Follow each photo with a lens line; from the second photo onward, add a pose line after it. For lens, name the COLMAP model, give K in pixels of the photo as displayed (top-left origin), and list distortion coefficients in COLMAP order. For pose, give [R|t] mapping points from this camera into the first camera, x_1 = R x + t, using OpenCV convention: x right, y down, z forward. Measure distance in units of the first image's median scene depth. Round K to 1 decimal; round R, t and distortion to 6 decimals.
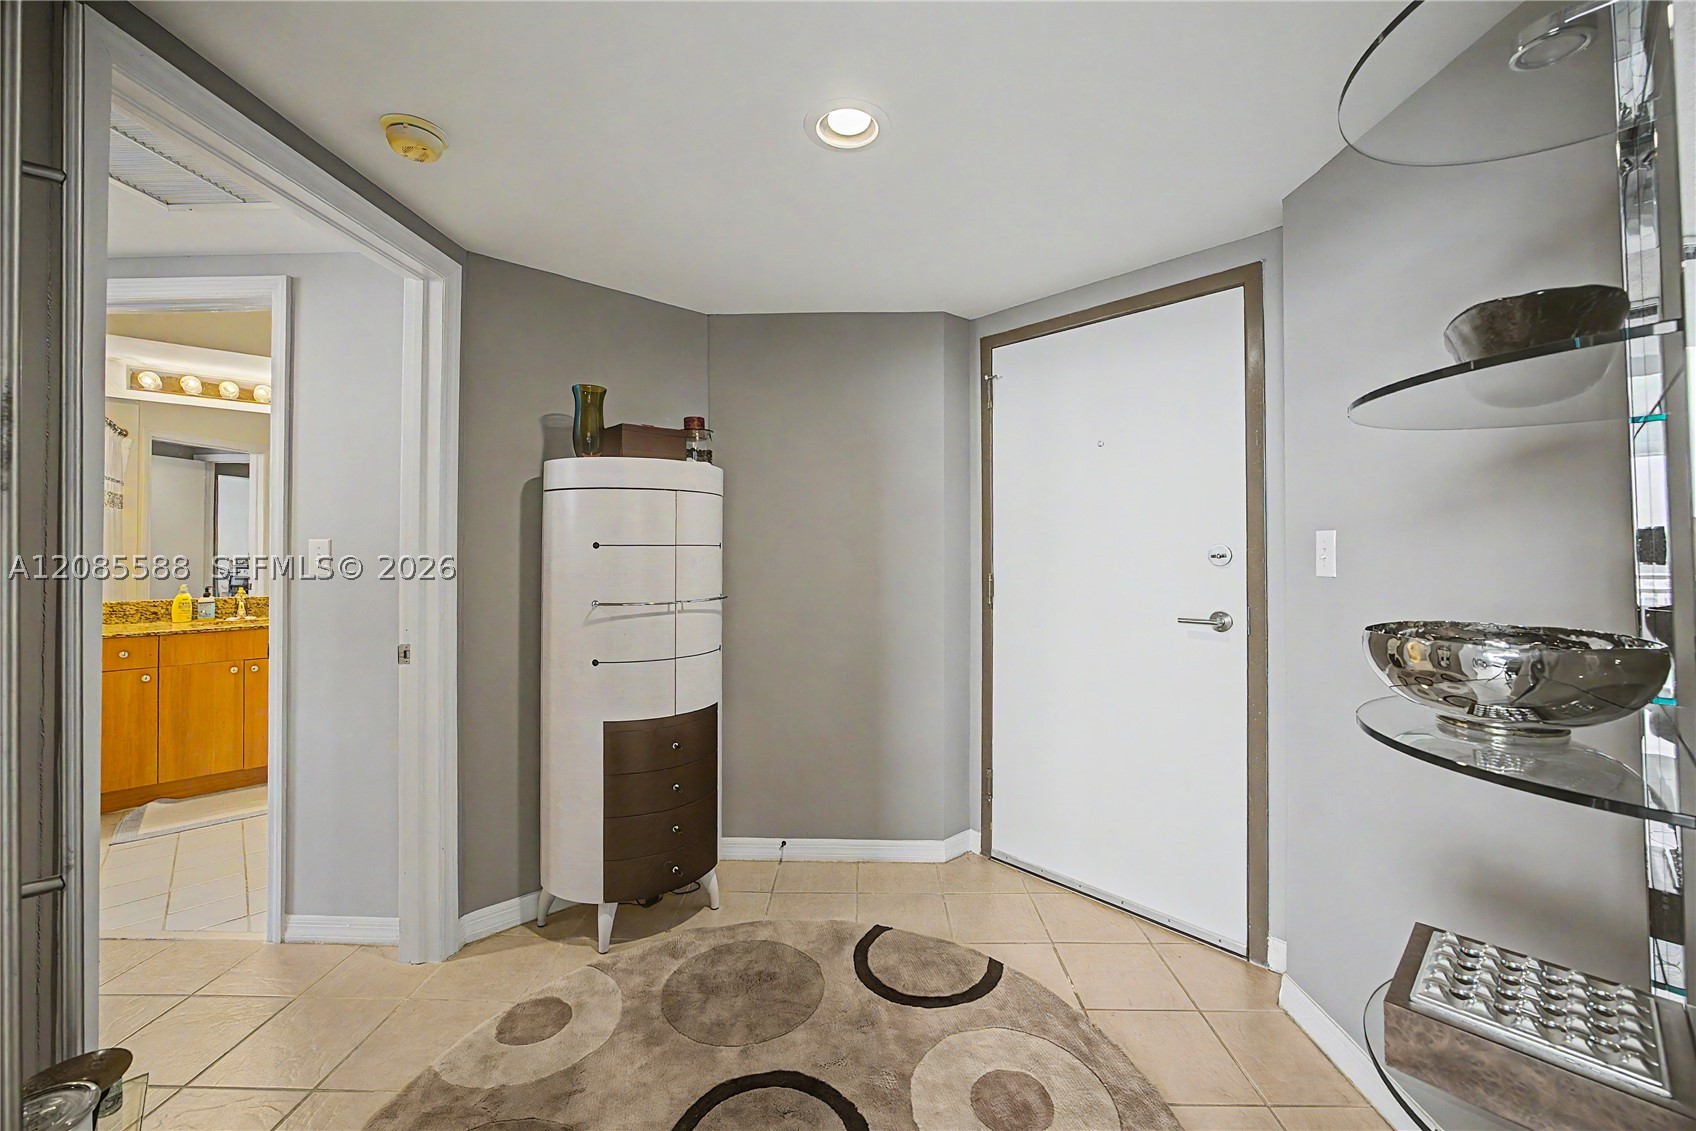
lens RADIAL K [[665.8, 0, 855.5], [0, 665.8, 554.5], [0, 0, 1]] dist [-0.029090, 0.009984]
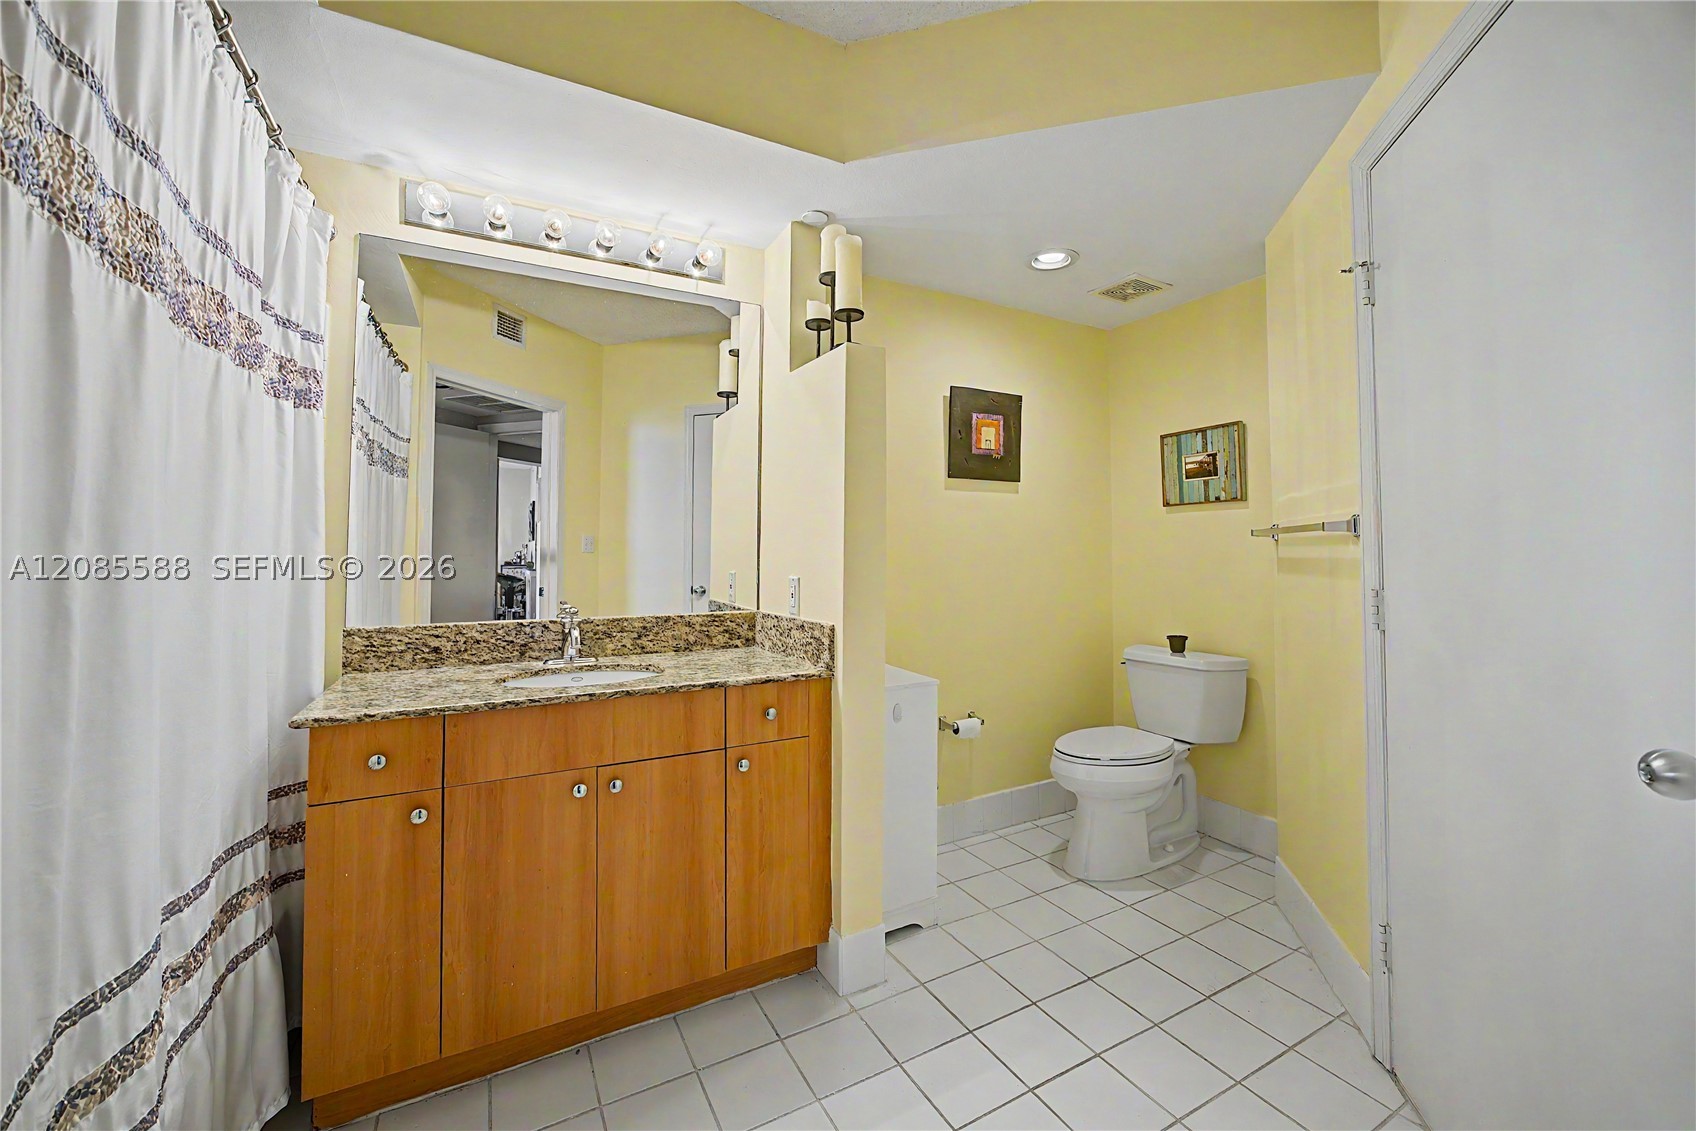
lens RADIAL K [[654.7, 0, 846.0], [0, 654.7, 555.7], [0, 0, 1]] dist [-0.026129, 0.009567]
pose [[0.967527, -0.005356, -0.252710, -0.642698], [0.001425, 0.999875, -0.015735, 0.023033], [0.252763, 0.014864, 0.967414, 0.595410]]
